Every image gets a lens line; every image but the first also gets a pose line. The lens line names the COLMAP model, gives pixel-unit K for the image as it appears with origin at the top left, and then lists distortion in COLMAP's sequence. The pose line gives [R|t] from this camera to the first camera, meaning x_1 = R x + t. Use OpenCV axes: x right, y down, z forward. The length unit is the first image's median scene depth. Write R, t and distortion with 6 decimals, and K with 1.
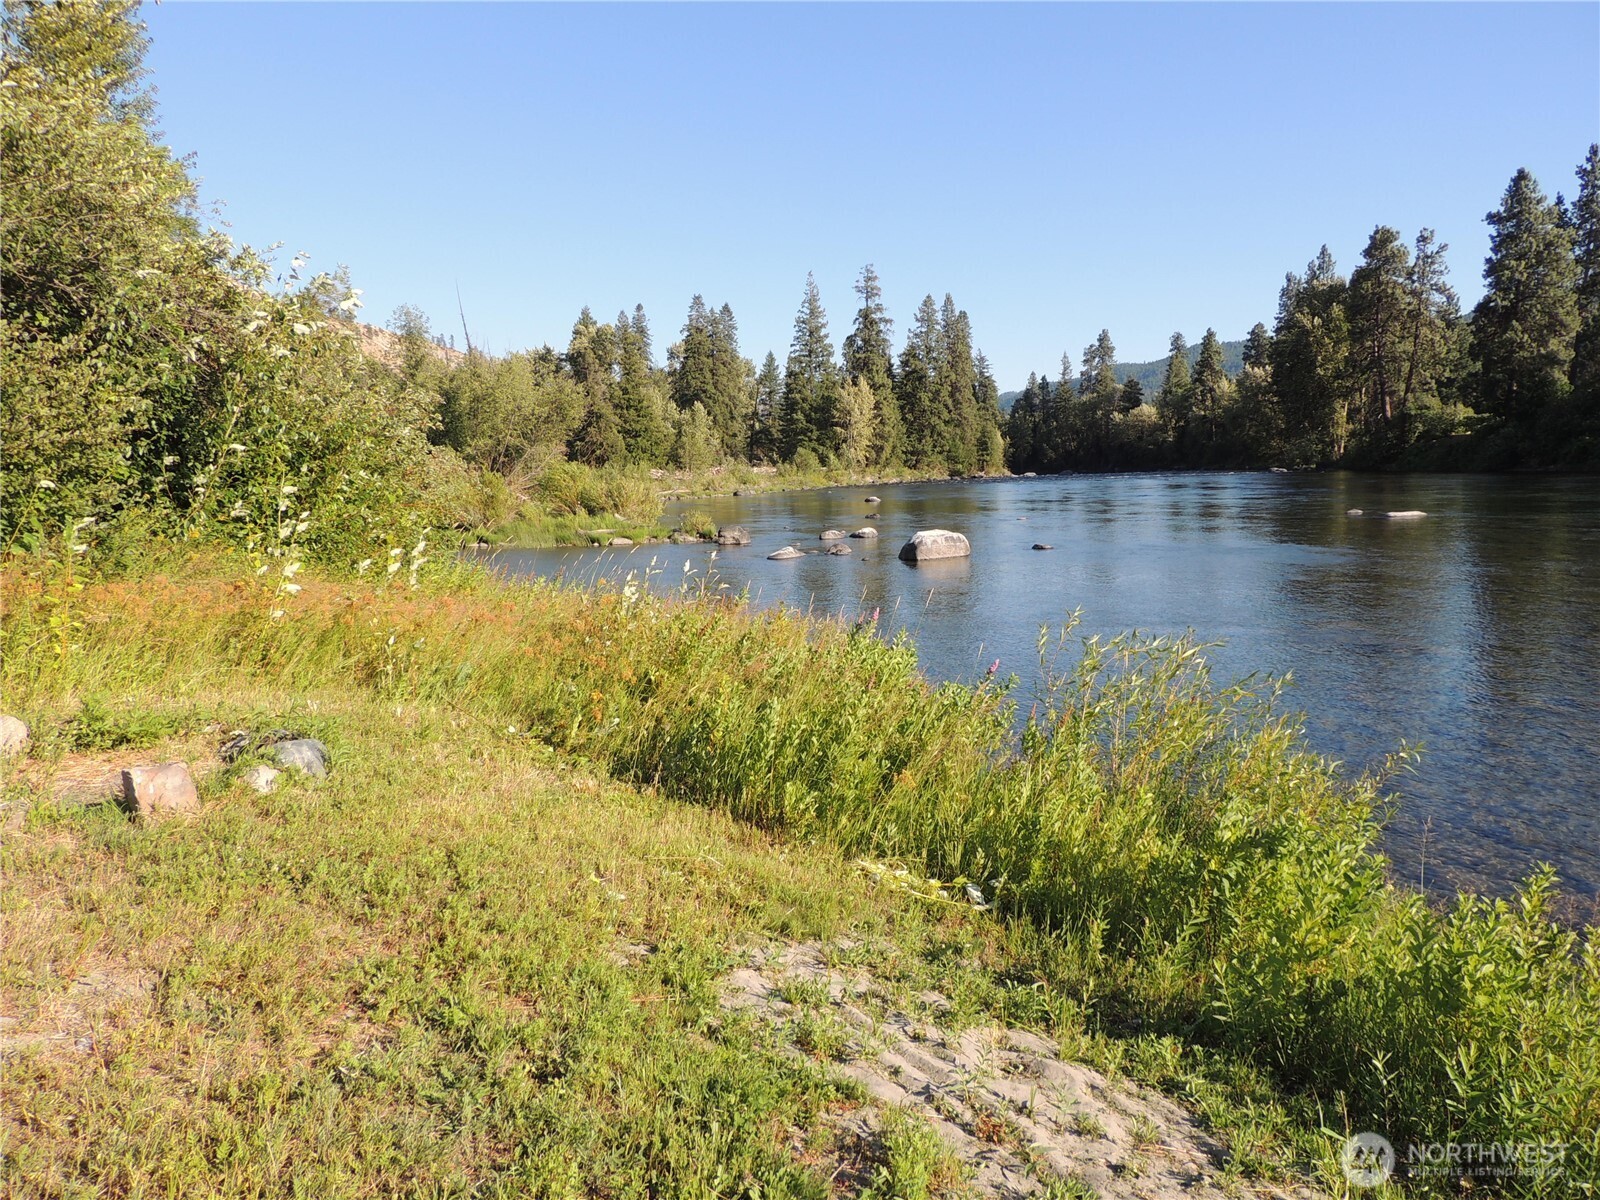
lens RADIAL K [[1116.8, 0, 799.6], [0, 1116.8, 597.8], [0, 0, 1]] dist [-0.029251, -0.002334]
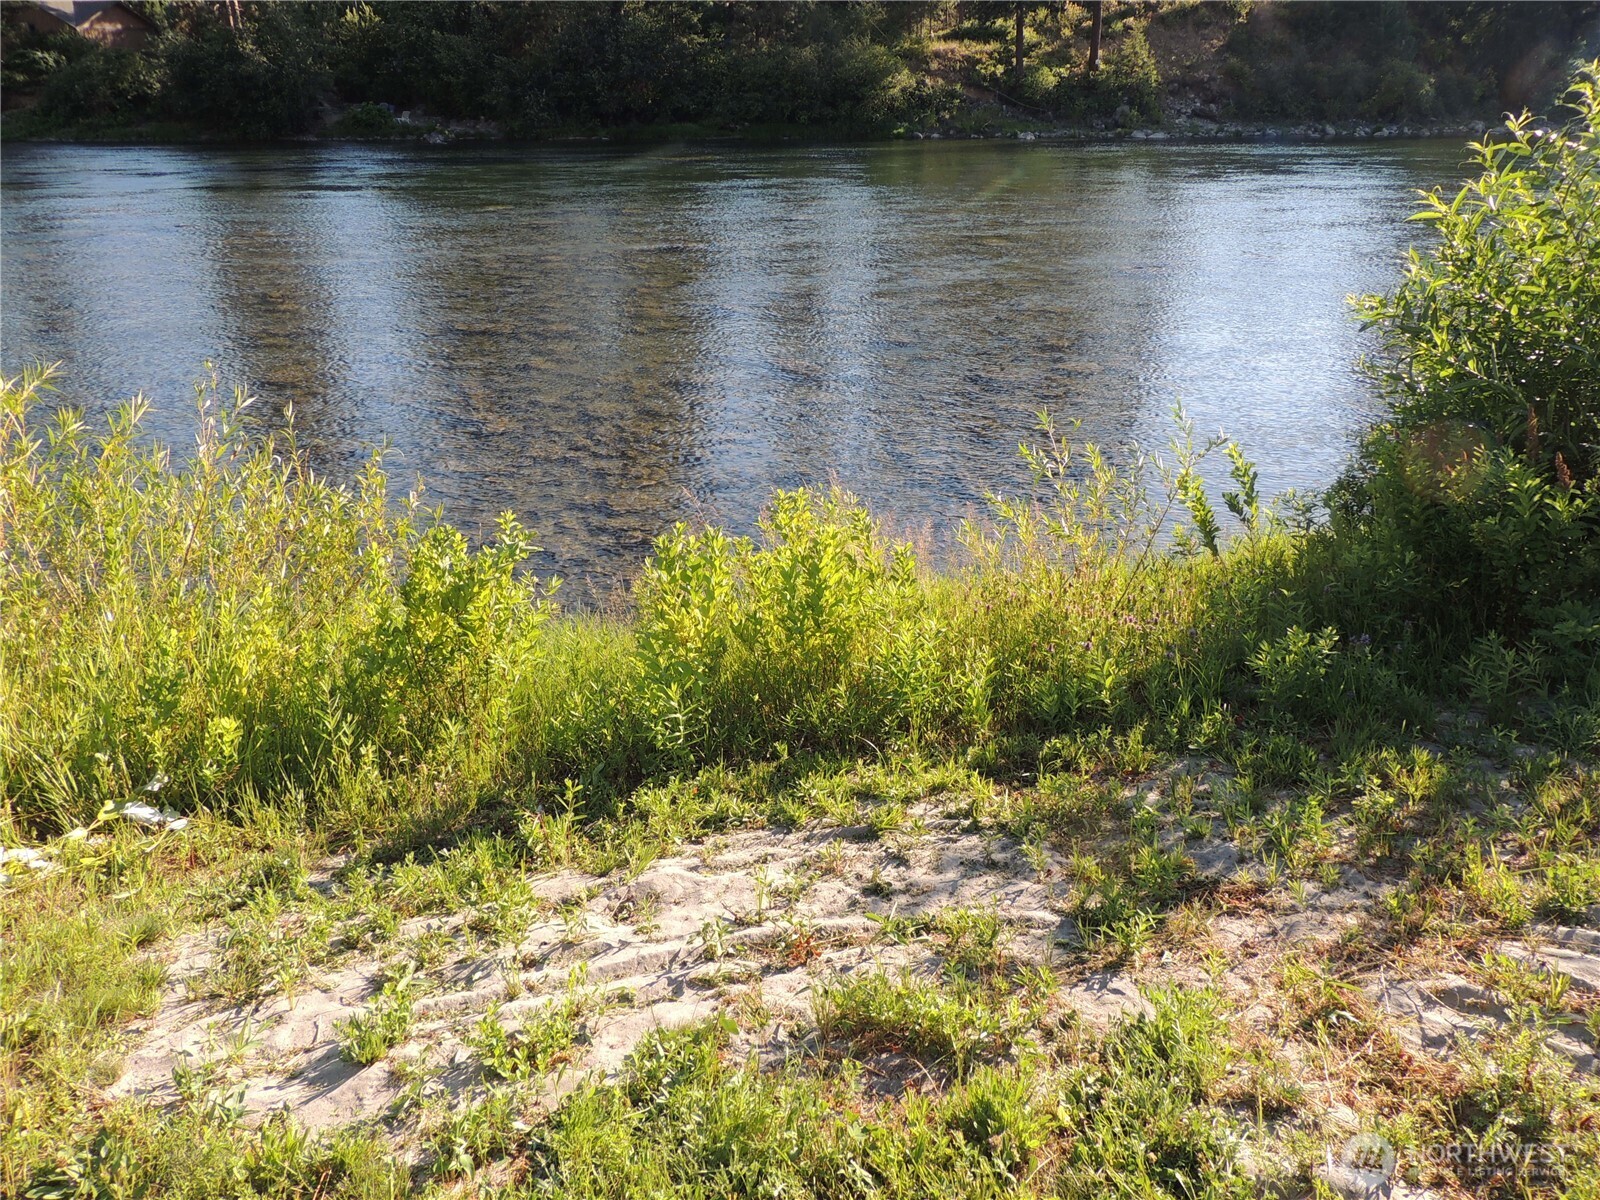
lens RADIAL K [[1116.8, 0, 799.8], [0, 1116.8, 599.2], [0, 0, 1]] dist [-0.029251, -0.002334]
pose [[0.218300, -0.330725, 0.918132, -0.413535], [0.087285, 0.943669, 0.319170, -0.029425], [-0.971970, 0.010464, 0.234870, 0.647450]]
